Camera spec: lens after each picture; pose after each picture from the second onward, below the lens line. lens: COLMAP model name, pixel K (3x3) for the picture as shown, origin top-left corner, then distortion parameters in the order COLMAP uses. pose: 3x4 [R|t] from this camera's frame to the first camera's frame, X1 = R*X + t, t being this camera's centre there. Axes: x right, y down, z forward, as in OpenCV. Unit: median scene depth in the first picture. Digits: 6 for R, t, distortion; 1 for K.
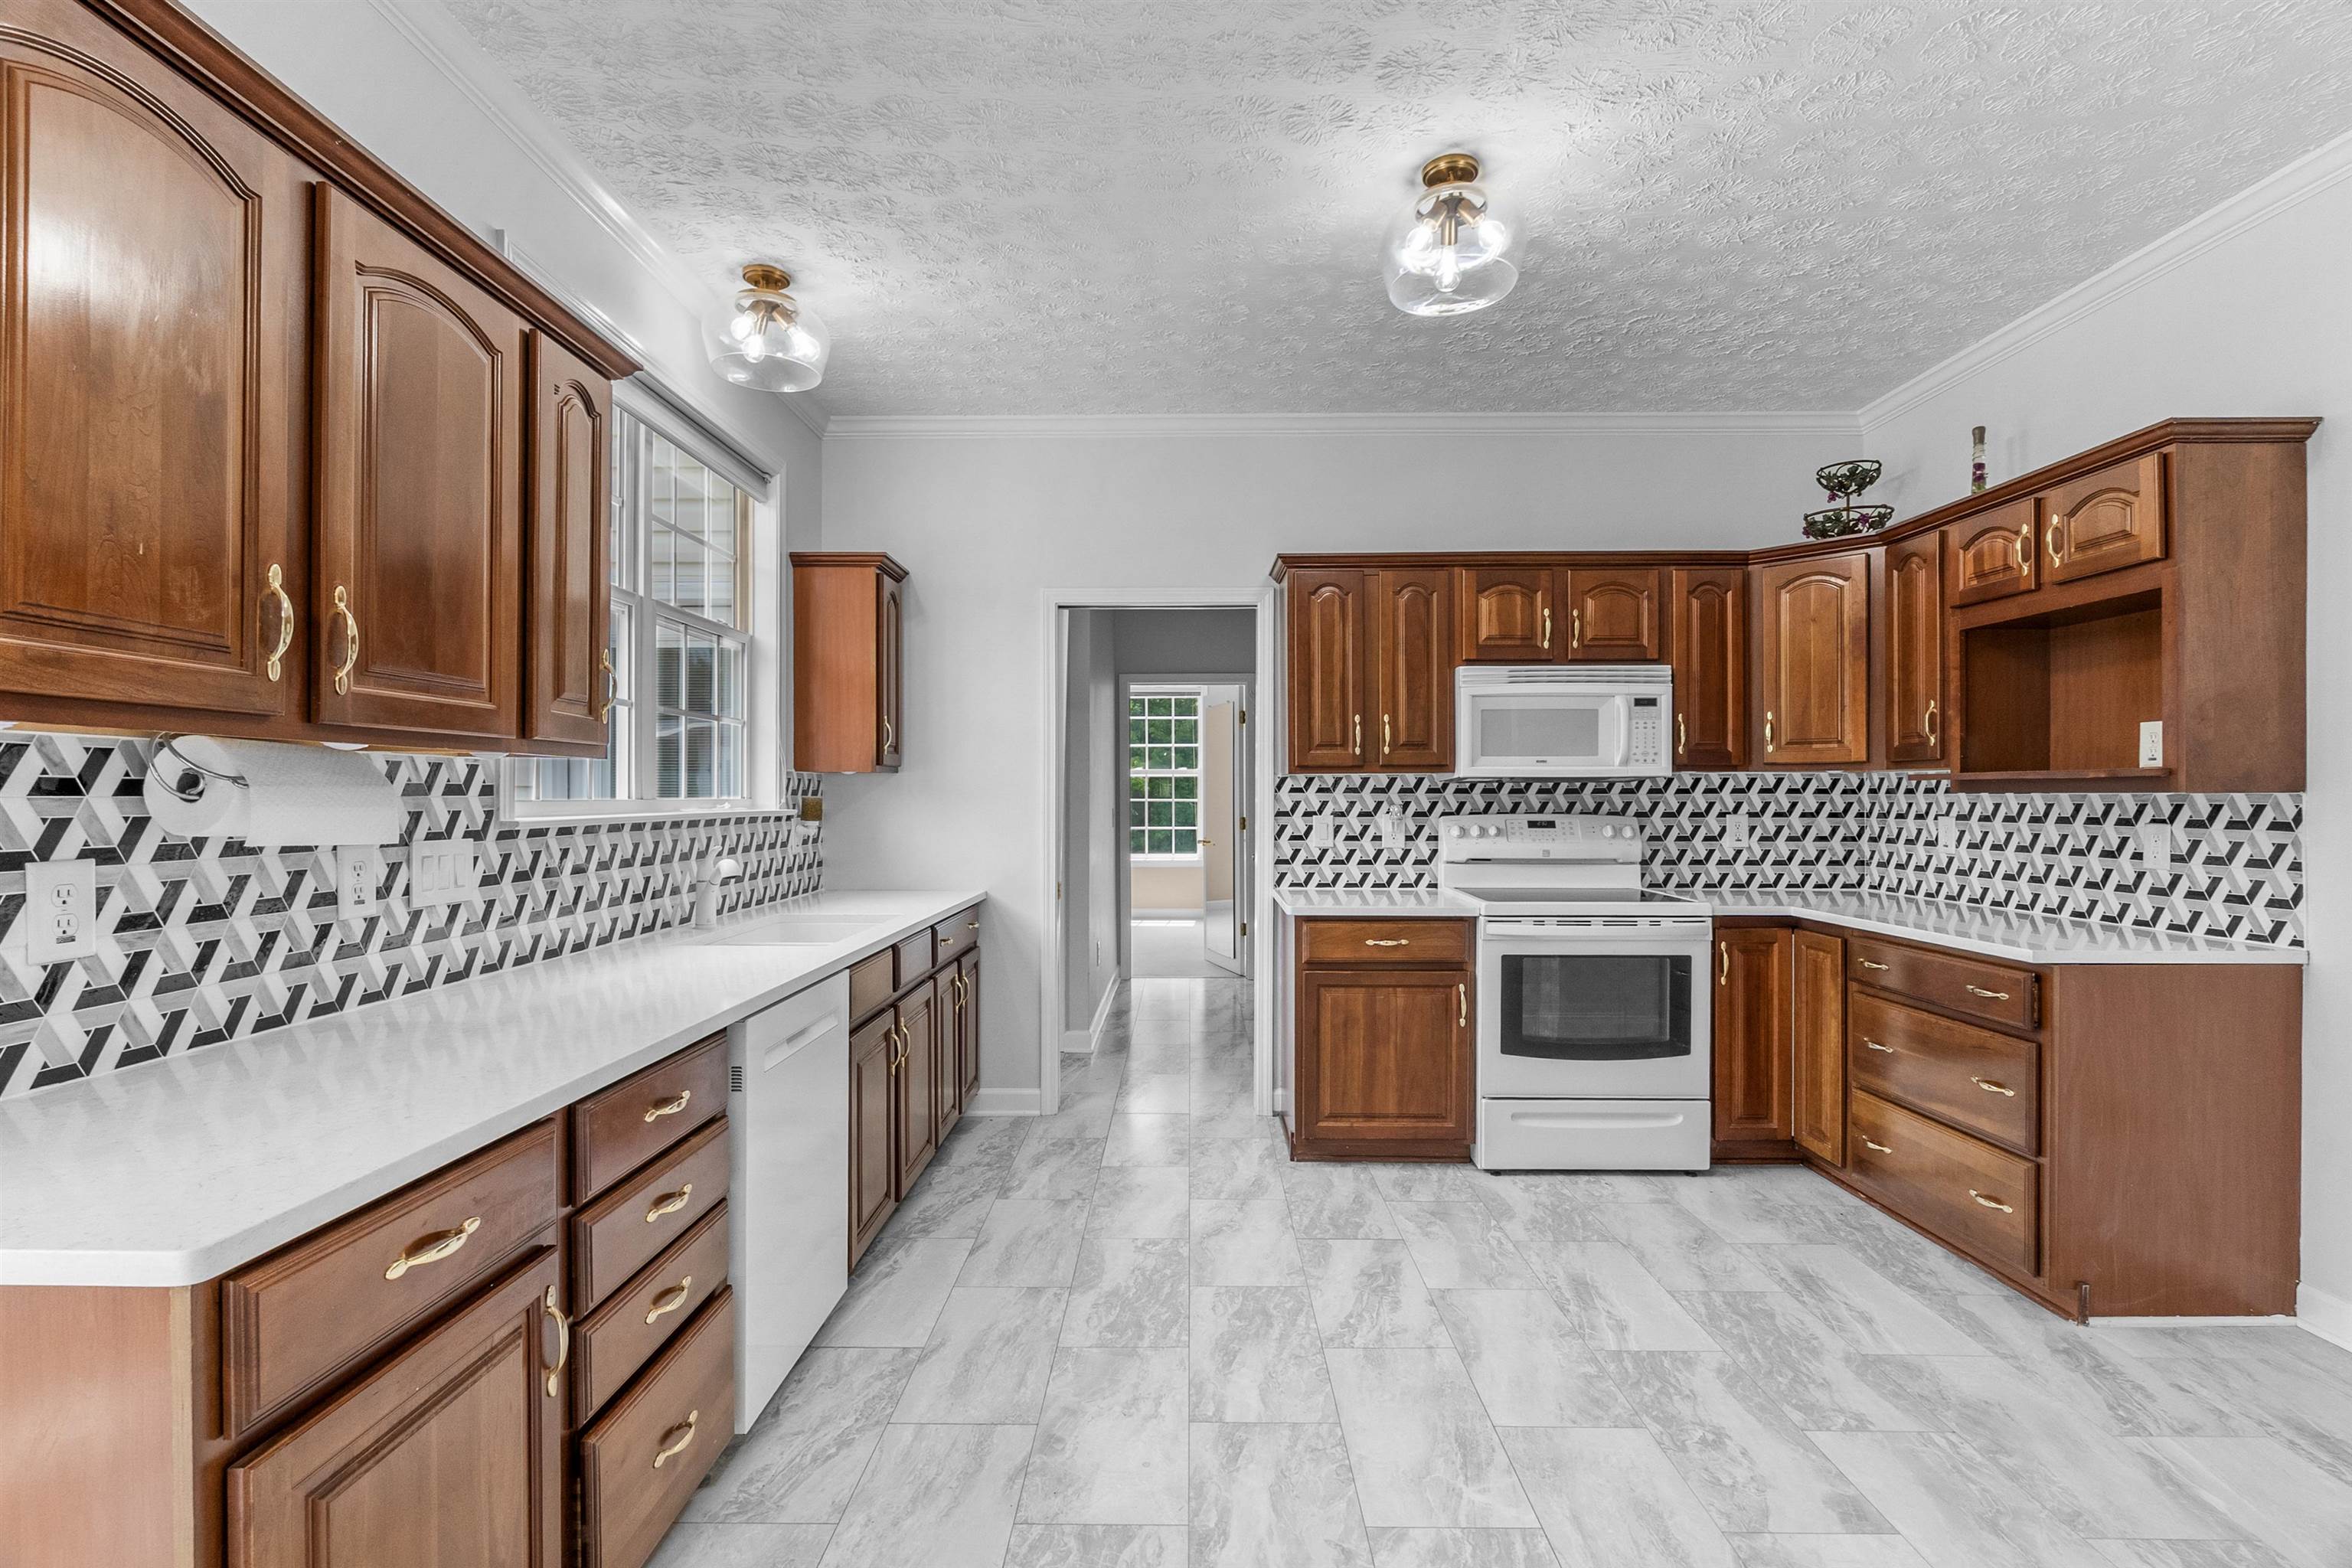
lens RADIAL K [[1085.5, 0, 1173.4], [0, 1085.5, 800.1], [0, 0, 1]] dist [-0.005846, 0.000052]
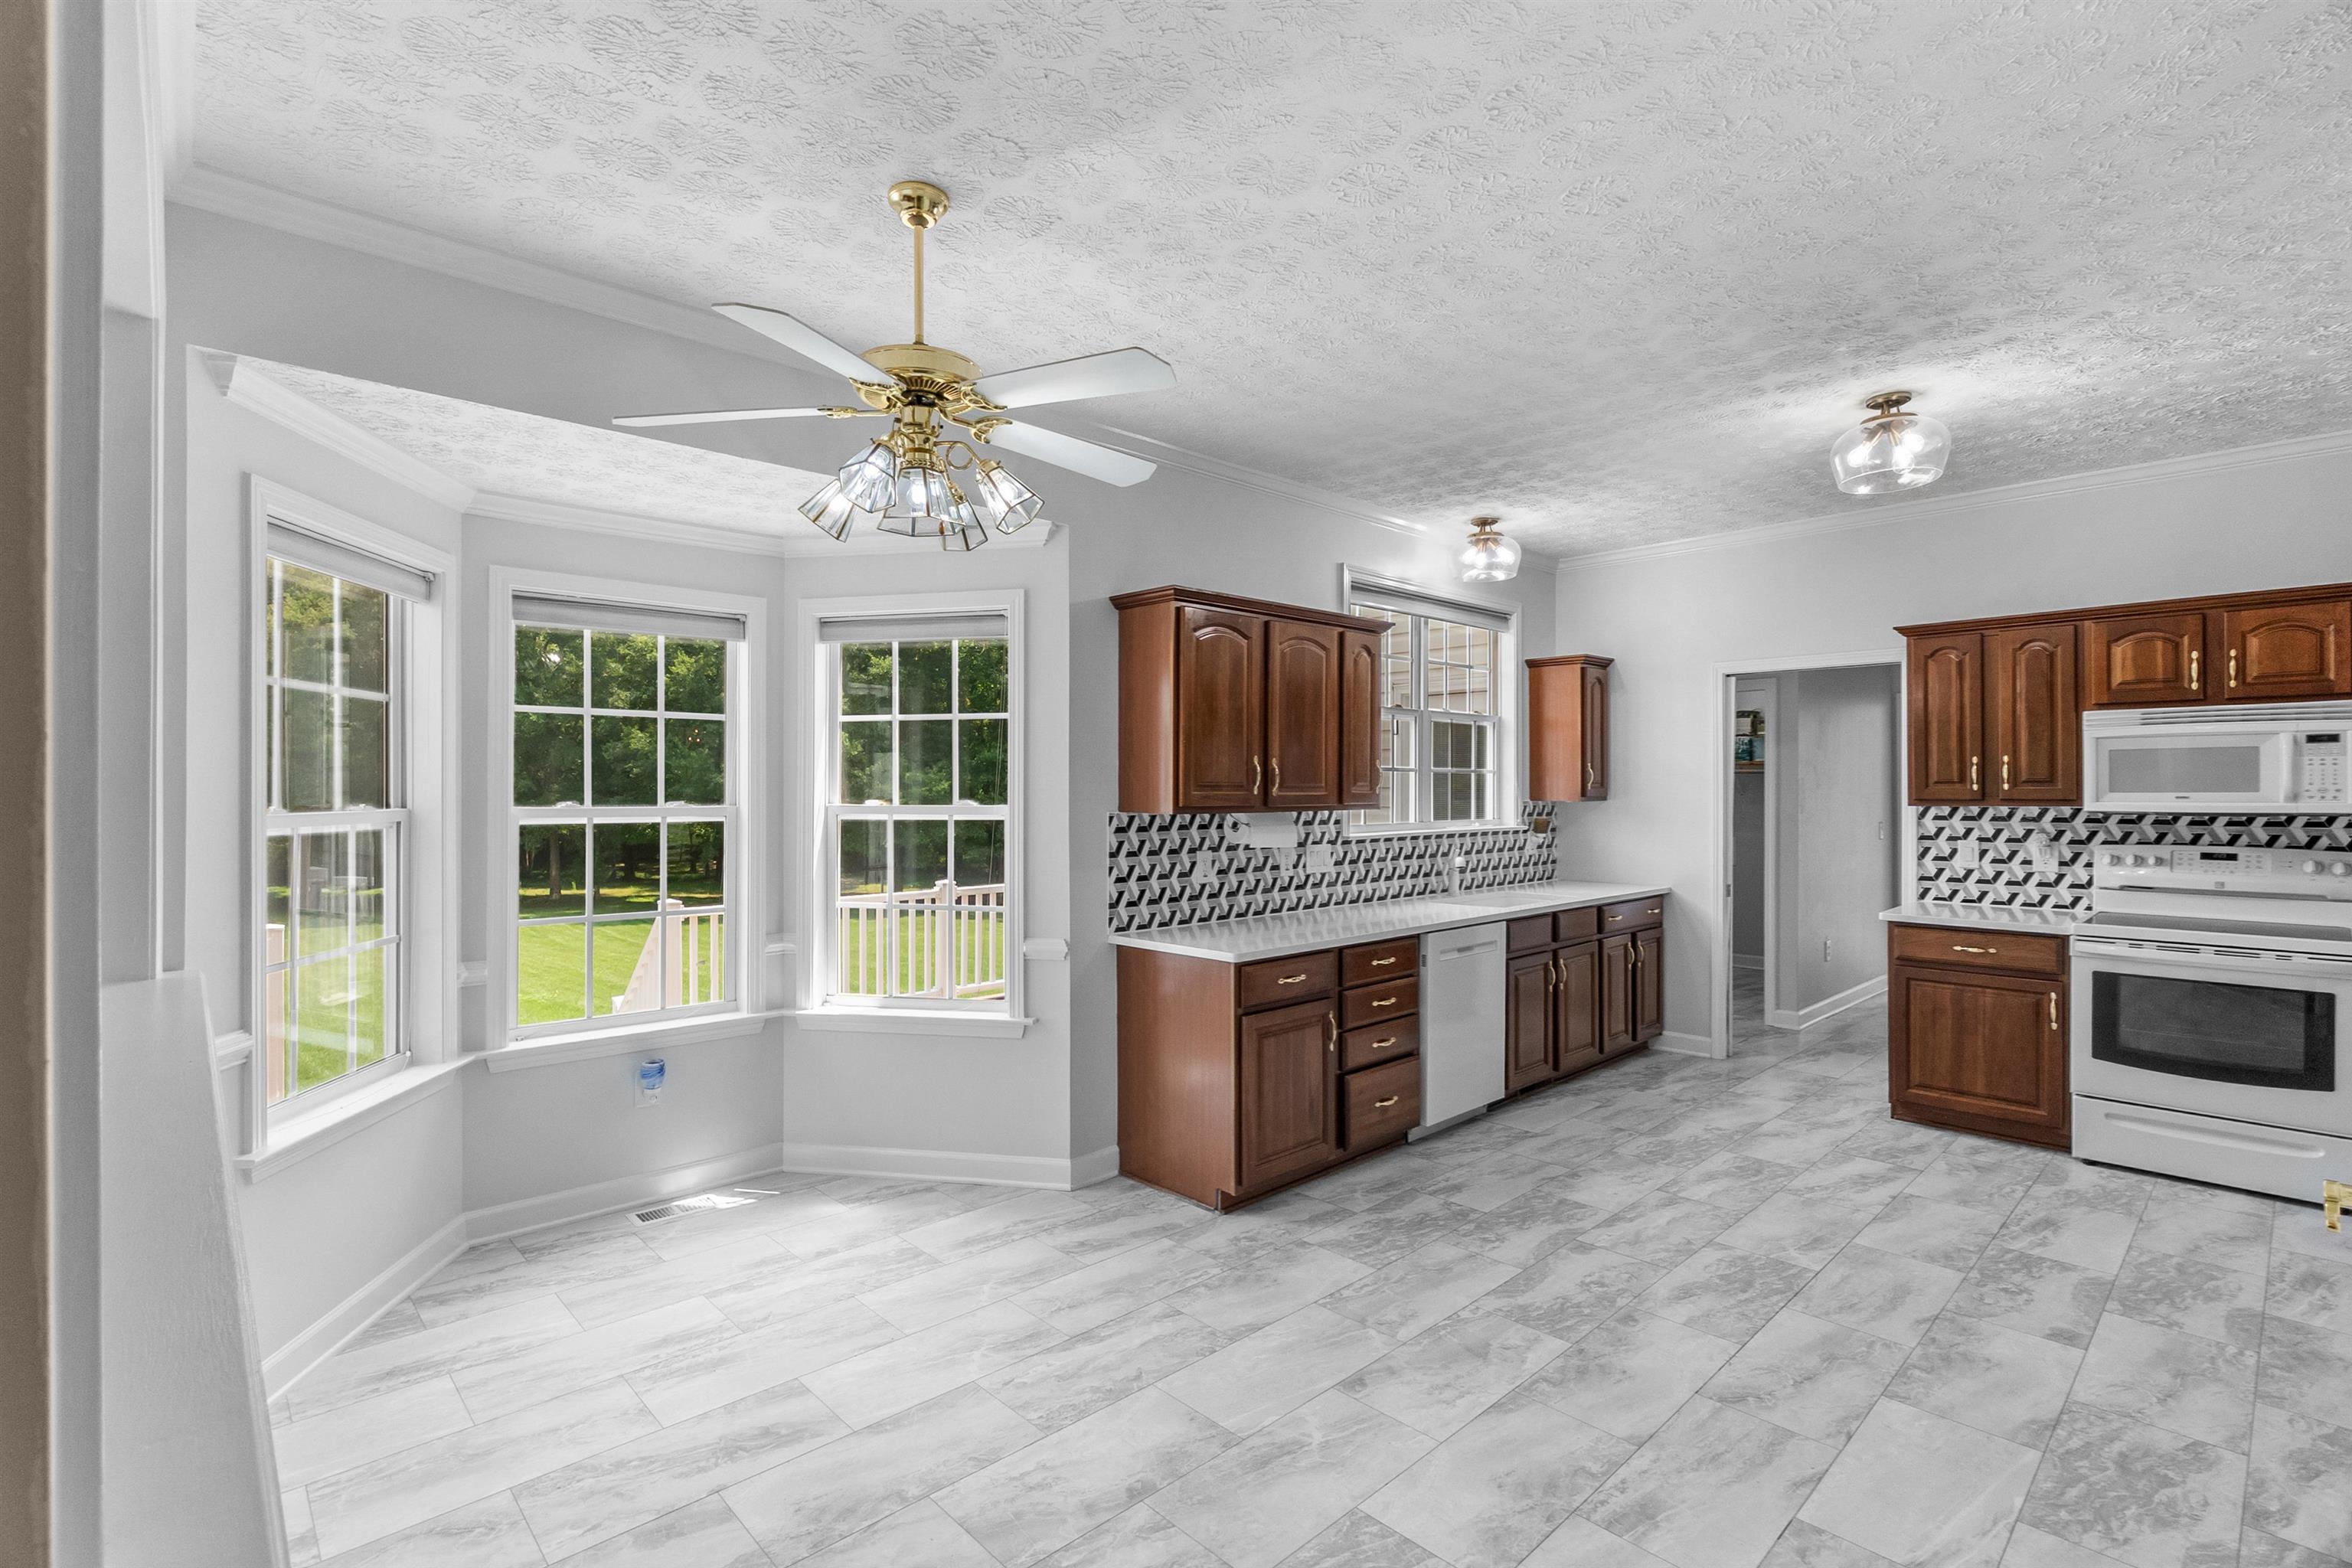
lens RADIAL K [[1085.5, 0, 1177.6], [0, 1085.5, 789.3], [0, 0, 1]] dist [-0.005846, 0.000052]
pose [[0.698996, -0.000084, -0.715125, 0.485058], [-0.001036, 0.999999, -0.001129, -0.049227], [0.715125, 0.001530, 0.698995, -0.522749]]
